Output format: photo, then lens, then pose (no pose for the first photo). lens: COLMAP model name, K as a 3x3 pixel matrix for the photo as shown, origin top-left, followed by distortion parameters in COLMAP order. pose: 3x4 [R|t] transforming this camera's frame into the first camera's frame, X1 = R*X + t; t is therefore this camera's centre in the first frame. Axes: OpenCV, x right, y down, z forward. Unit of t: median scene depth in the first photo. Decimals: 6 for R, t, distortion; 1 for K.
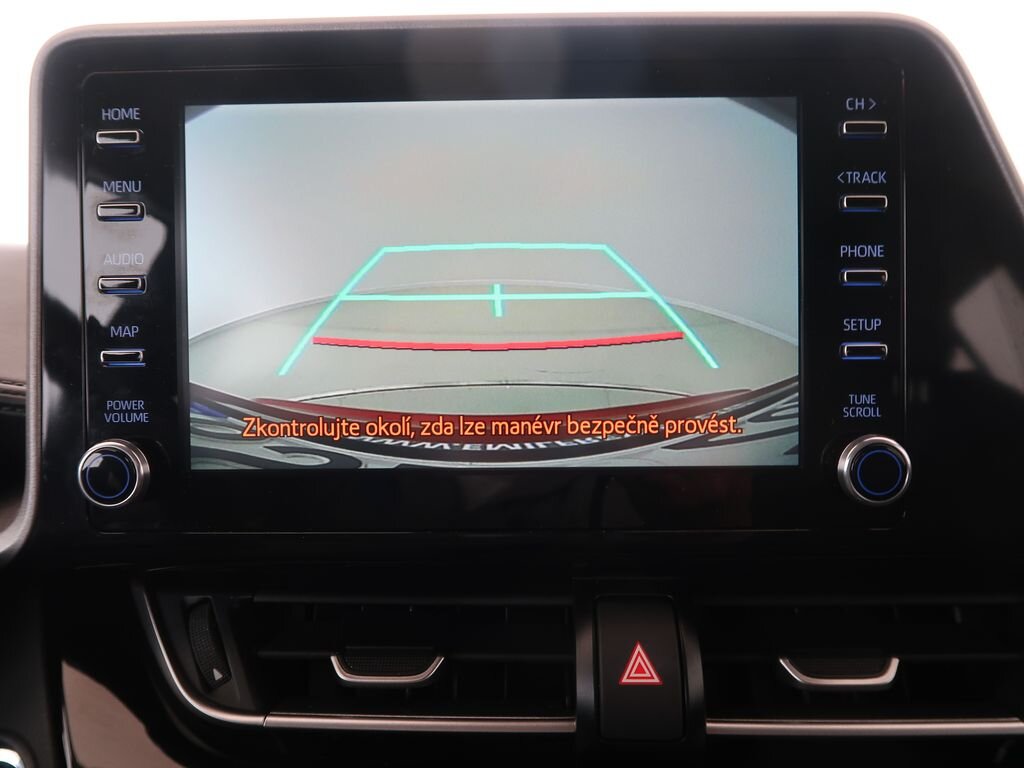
lens RADIAL K [[791.8, 0, 512.0], [0, 791.8, 384.0], [0, 0, 1]] dist [-0.028814, 0.001454]
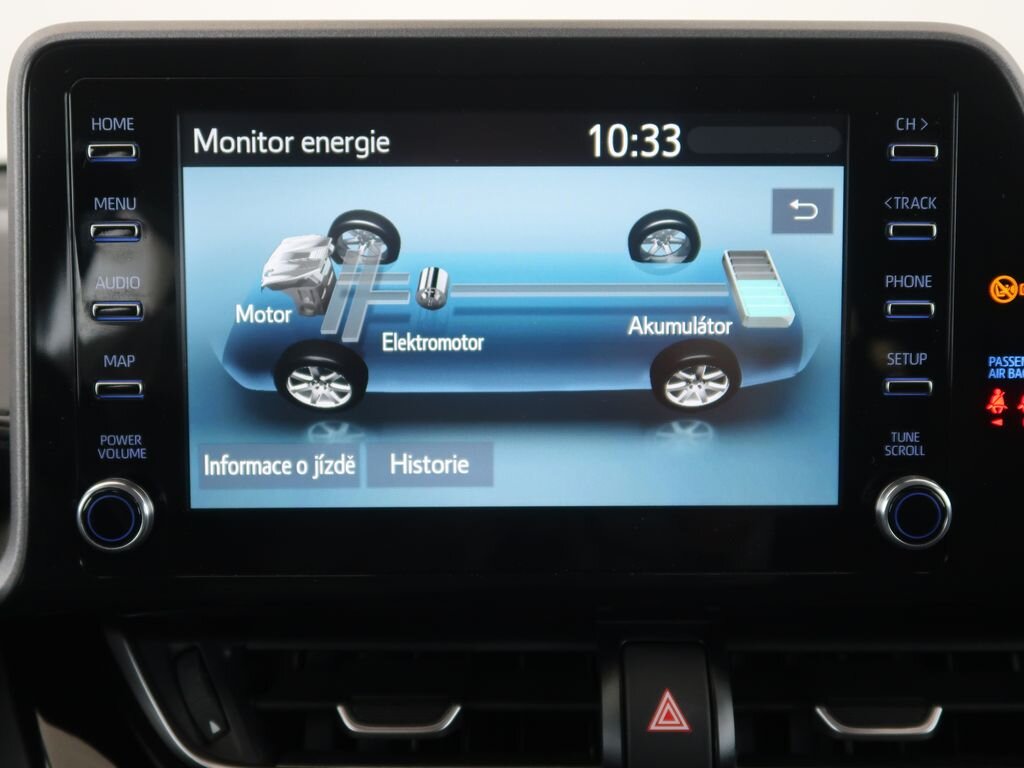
lens RADIAL K [[1230.3, 0, 512.0], [0, 1230.3, 384.0], [0, 0, 1]] dist [0.016978, -0.022526]
pose [[0.999502, 0.004556, 0.031235, -0.076924], [-0.006224, 0.998548, 0.053503, -0.121409], [-0.030946, -0.053671, 0.998079, -0.468024]]
